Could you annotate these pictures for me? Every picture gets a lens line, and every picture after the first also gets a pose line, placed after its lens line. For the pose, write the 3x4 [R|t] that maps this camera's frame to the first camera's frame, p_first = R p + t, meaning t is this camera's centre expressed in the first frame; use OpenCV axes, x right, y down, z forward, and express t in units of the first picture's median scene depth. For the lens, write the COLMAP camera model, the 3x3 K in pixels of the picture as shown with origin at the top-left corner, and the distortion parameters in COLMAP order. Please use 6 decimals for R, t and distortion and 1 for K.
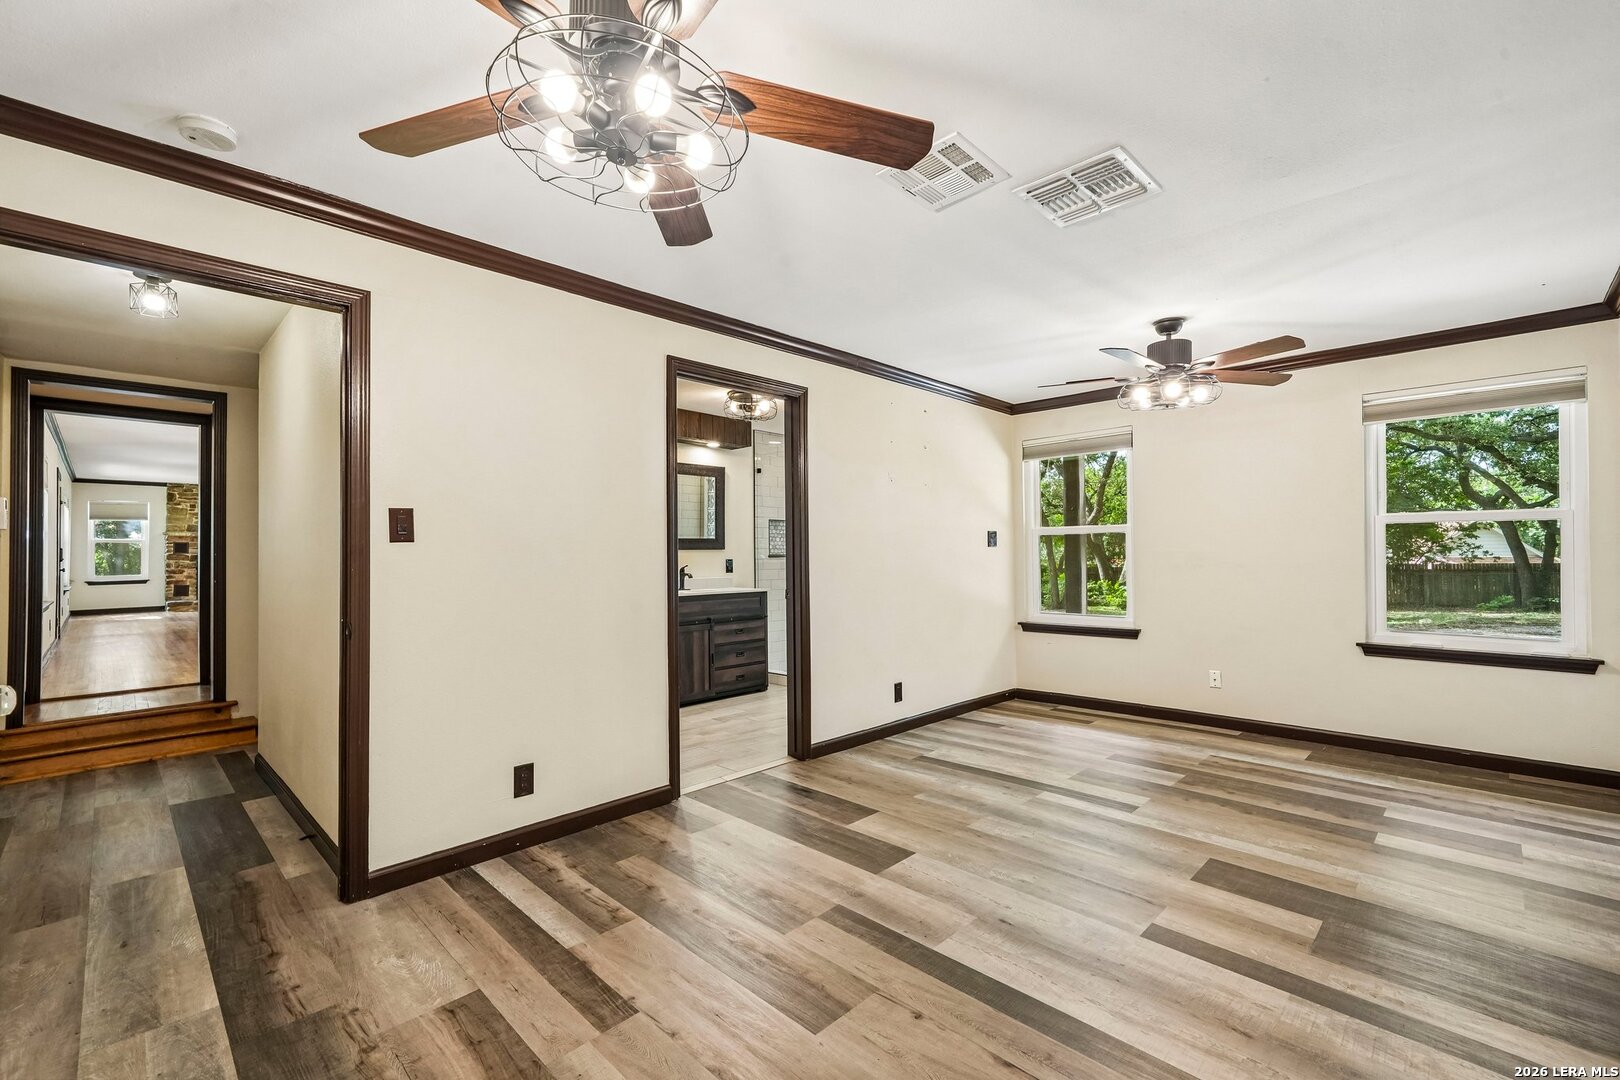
lens RADIAL K [[704.9, 0, 806.0], [0, 704.9, 541.8], [0, 0, 1]] dist [-0.009244, 0.003389]
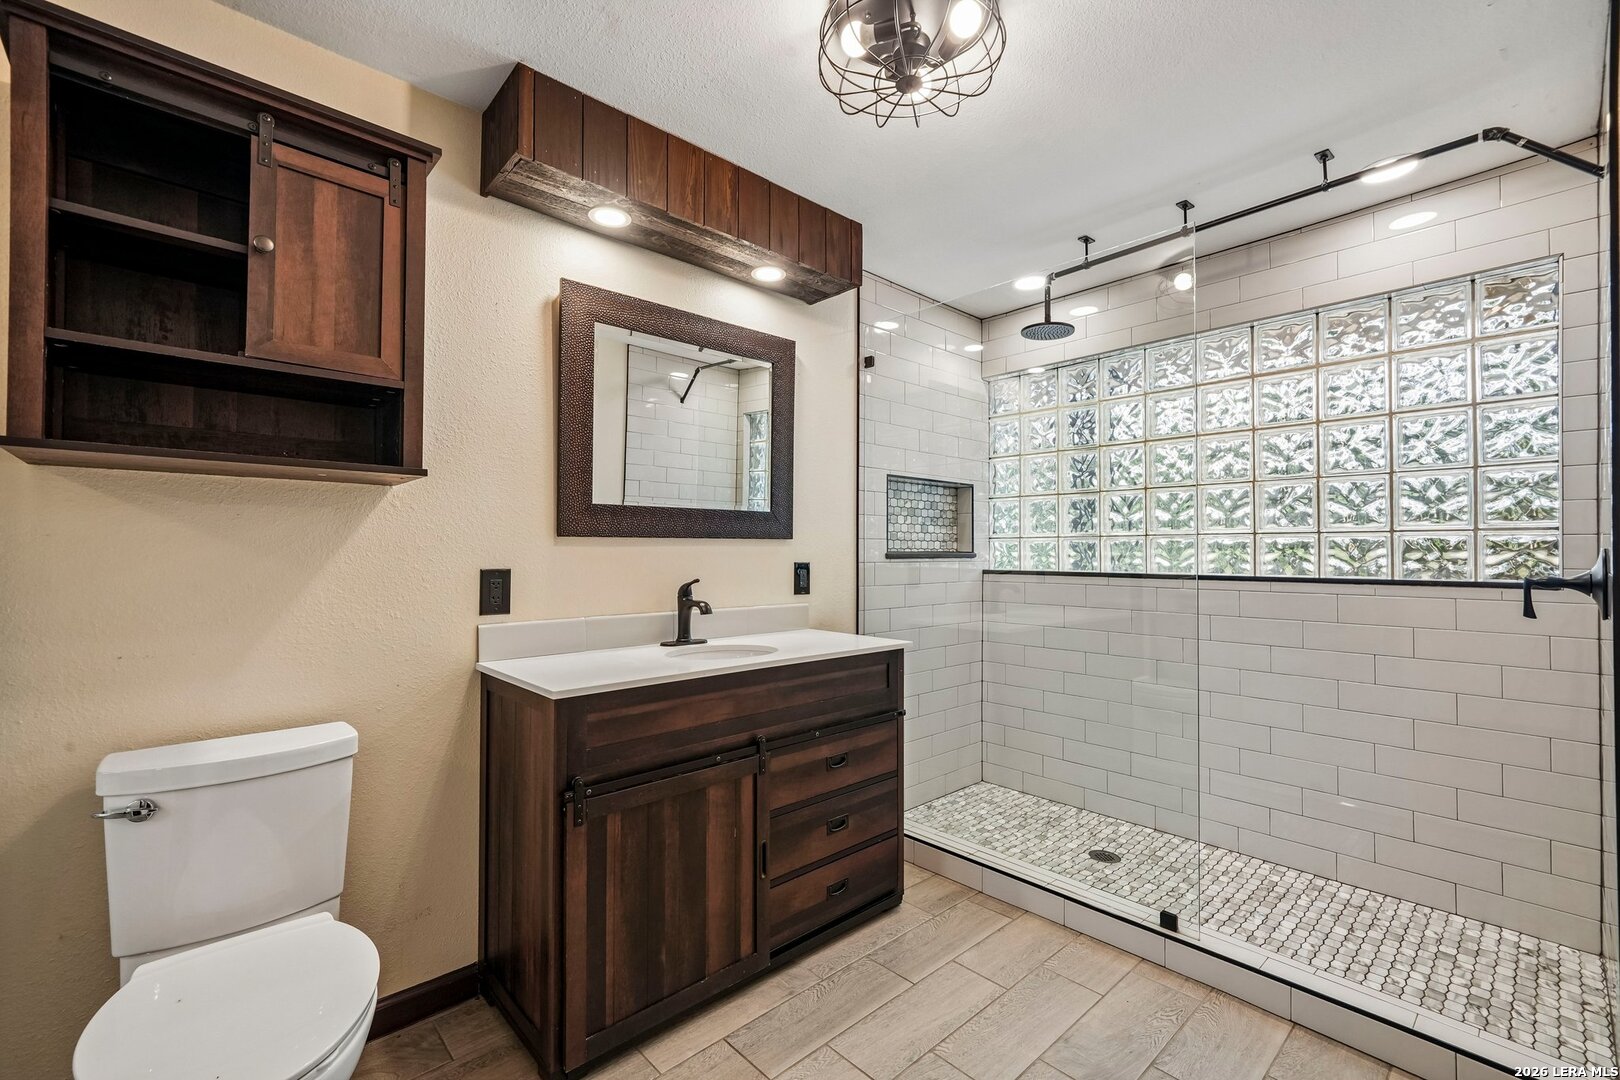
lens RADIAL K [[704.9, 0, 804.9], [0, 704.9, 538.9], [0, 0, 1]] dist [-0.009244, 0.003389]
pose [[0.997826, 0.007532, -0.065472, -0.084584], [-0.007109, 0.999952, 0.006694, 0.008232], [0.065519, -0.006214, 0.997832, 0.611497]]
